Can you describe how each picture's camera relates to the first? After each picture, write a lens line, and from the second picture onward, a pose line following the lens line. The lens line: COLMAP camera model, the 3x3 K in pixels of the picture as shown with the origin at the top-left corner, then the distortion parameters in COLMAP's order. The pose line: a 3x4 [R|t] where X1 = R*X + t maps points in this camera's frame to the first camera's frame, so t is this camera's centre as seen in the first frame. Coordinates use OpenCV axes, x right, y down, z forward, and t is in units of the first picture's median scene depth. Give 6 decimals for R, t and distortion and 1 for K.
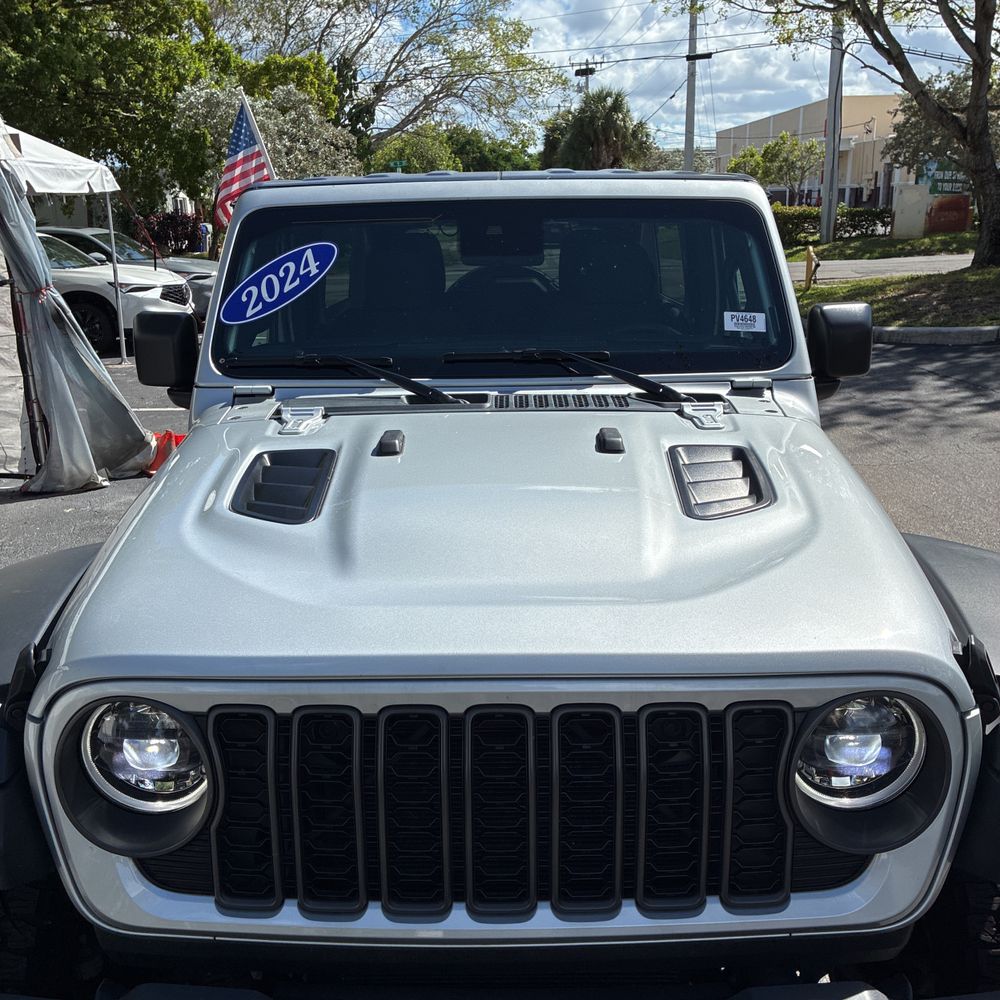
lens RADIAL K [[1019.6, 0, 504.4], [0, 1019.6, 497.1], [0, 0, 1]] dist [0.020561, 0.000000]
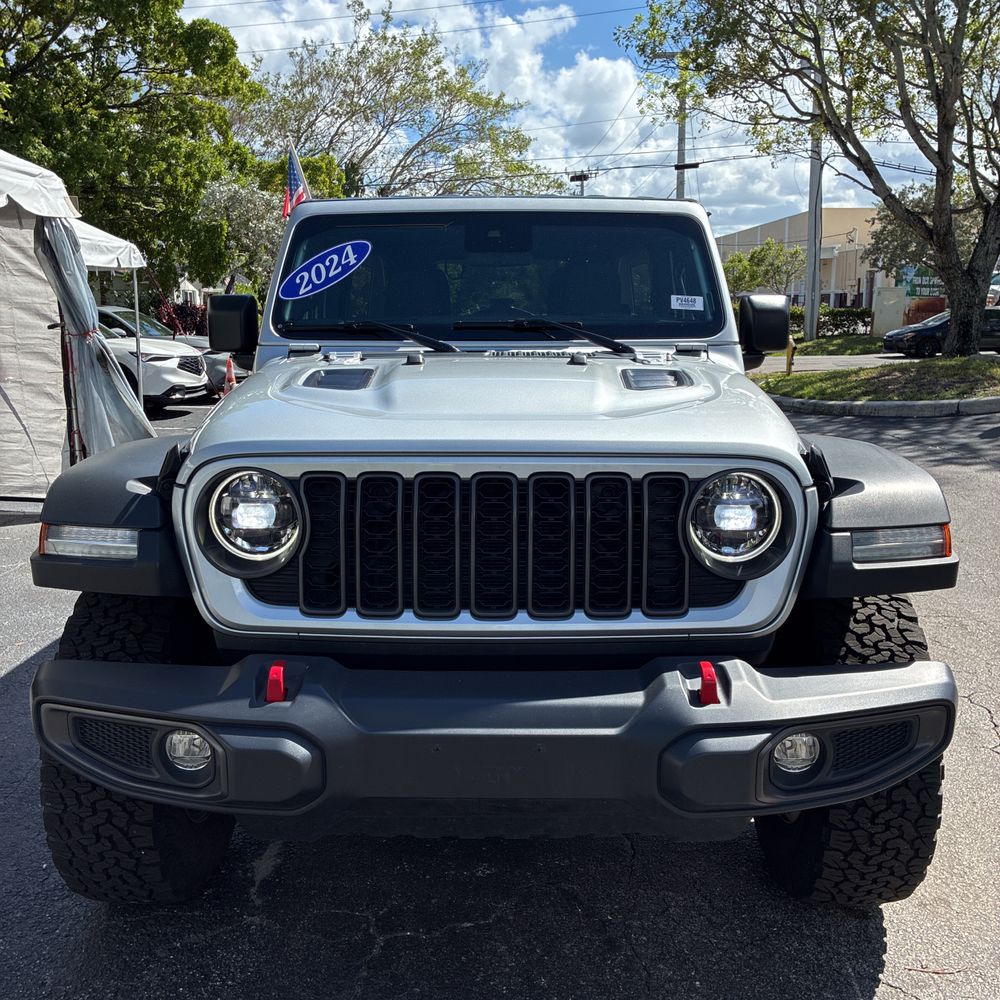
lens RADIAL K [[1019.6, 0, 509.9], [0, 1019.6, 501.1], [0, 0, 1]] dist [0.020561, 0.000000]
pose [[0.999876, 0.012344, 0.009769, 0.002080], [-0.011379, 0.995576, -0.093265, 0.187352], [-0.010877, 0.093142, 0.995593, -0.241370]]
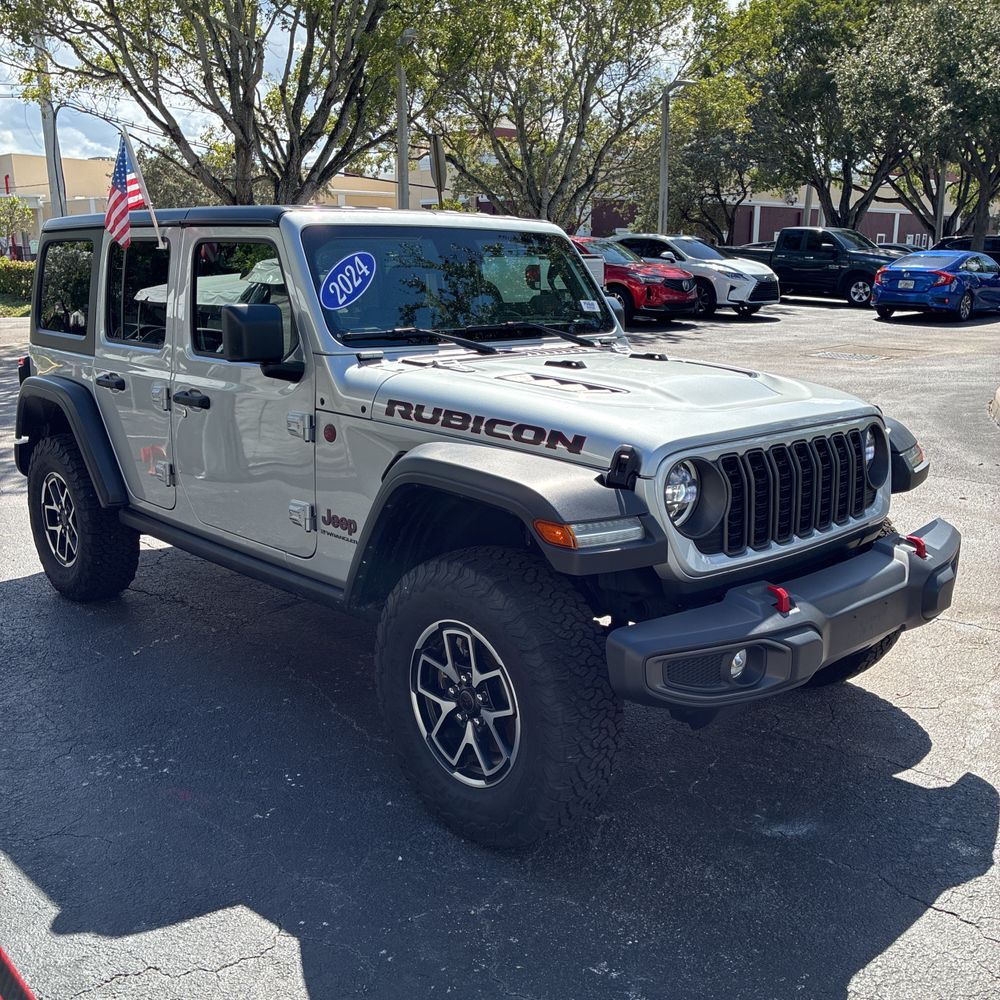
lens RADIAL K [[1019.6, 0, 508.6], [0, 1019.6, 497.4], [0, 0, 1]] dist [0.020561, 0.000000]
pose [[0.724948, -0.131151, 0.676203, -0.981542], [0.169592, 0.985470, 0.009318, 0.095857], [-0.667600, 0.107923, 0.736657, -0.113281]]
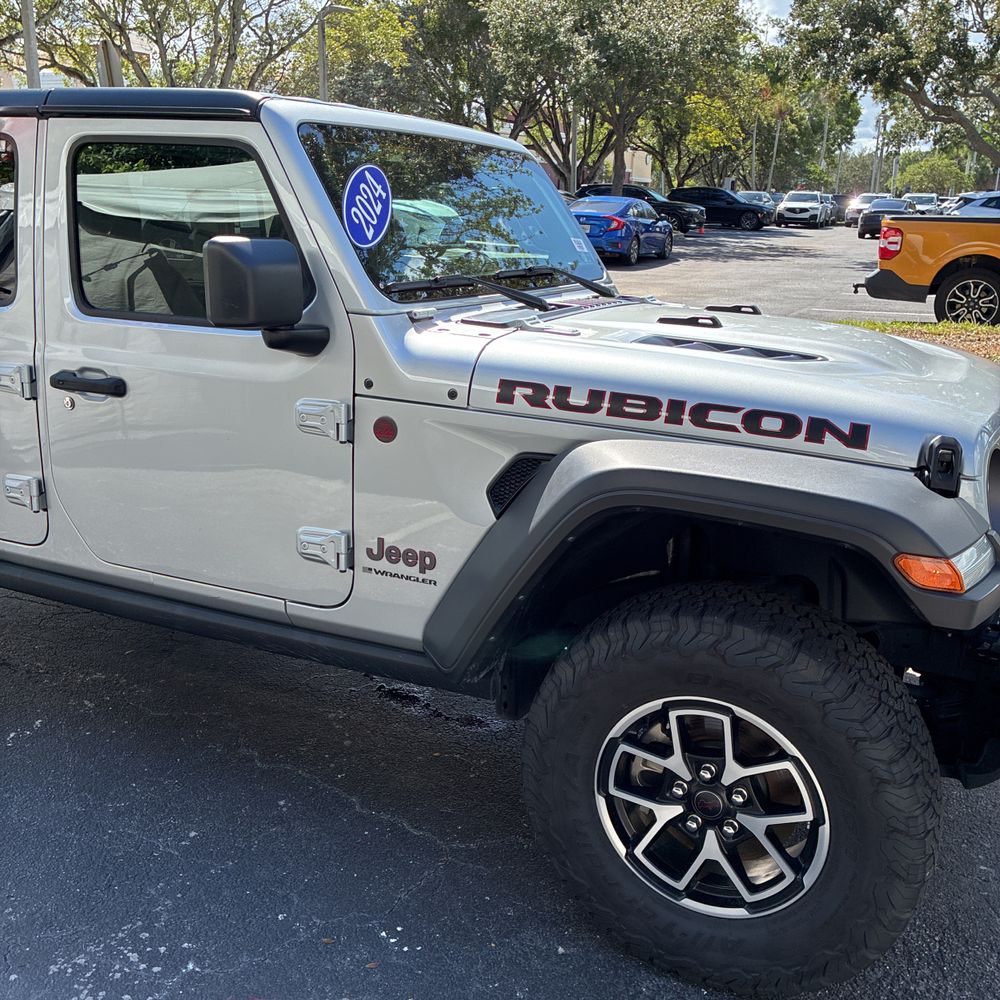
lens RADIAL K [[1019.6, 0, 495.3], [0, 1019.6, 498.9], [0, 0, 1]] dist [0.020561, 0.000000]
pose [[0.444700, -0.214471, 0.869623, -1.002538], [0.214396, 0.968172, 0.129140, -0.040942], [-0.869642, 0.129015, 0.476528, 0.459842]]
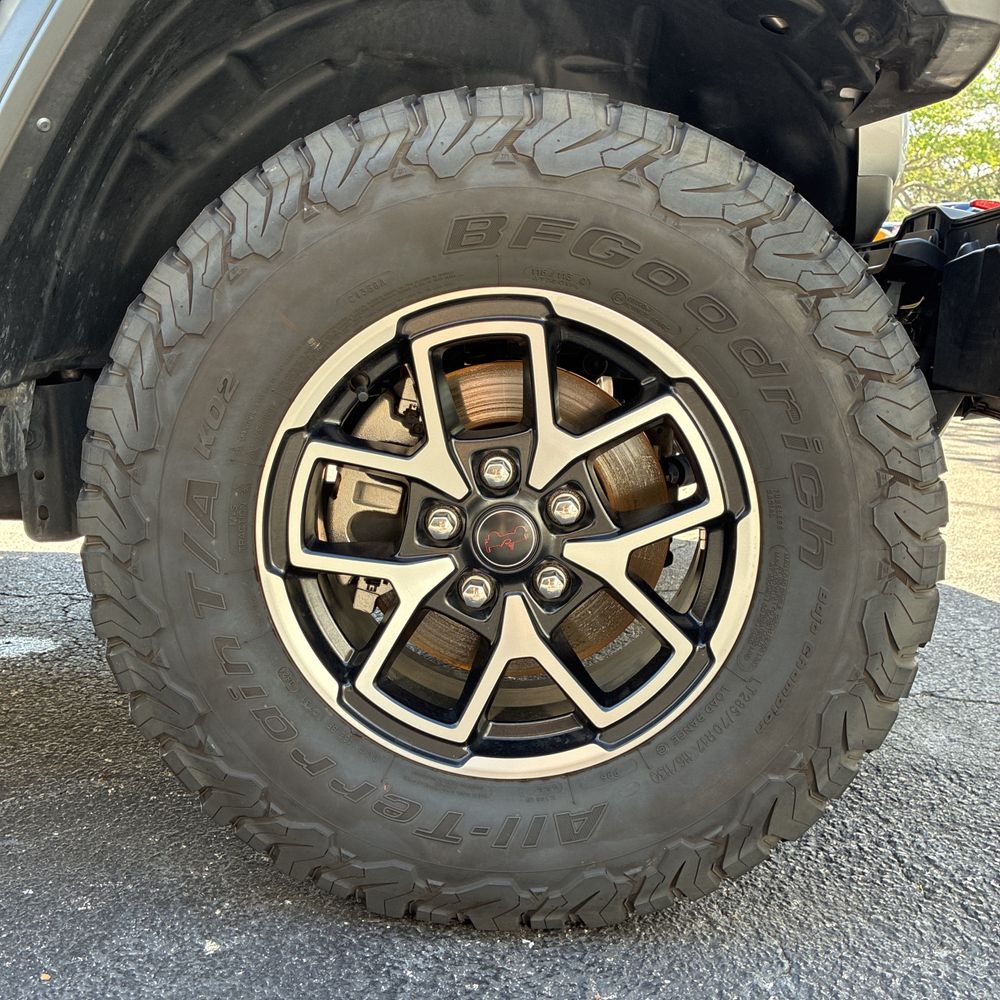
lens RADIAL K [[1019.6, 0, 497.5], [0, 1019.6, 480.0], [0, 0, 1]] dist [0.020561, 0.000000]
pose [[0.035715, -0.170473, 0.984715, -0.680146], [0.247446, 0.956170, 0.156557, 0.228292], [-0.968243, 0.238072, 0.076333, 0.679685]]
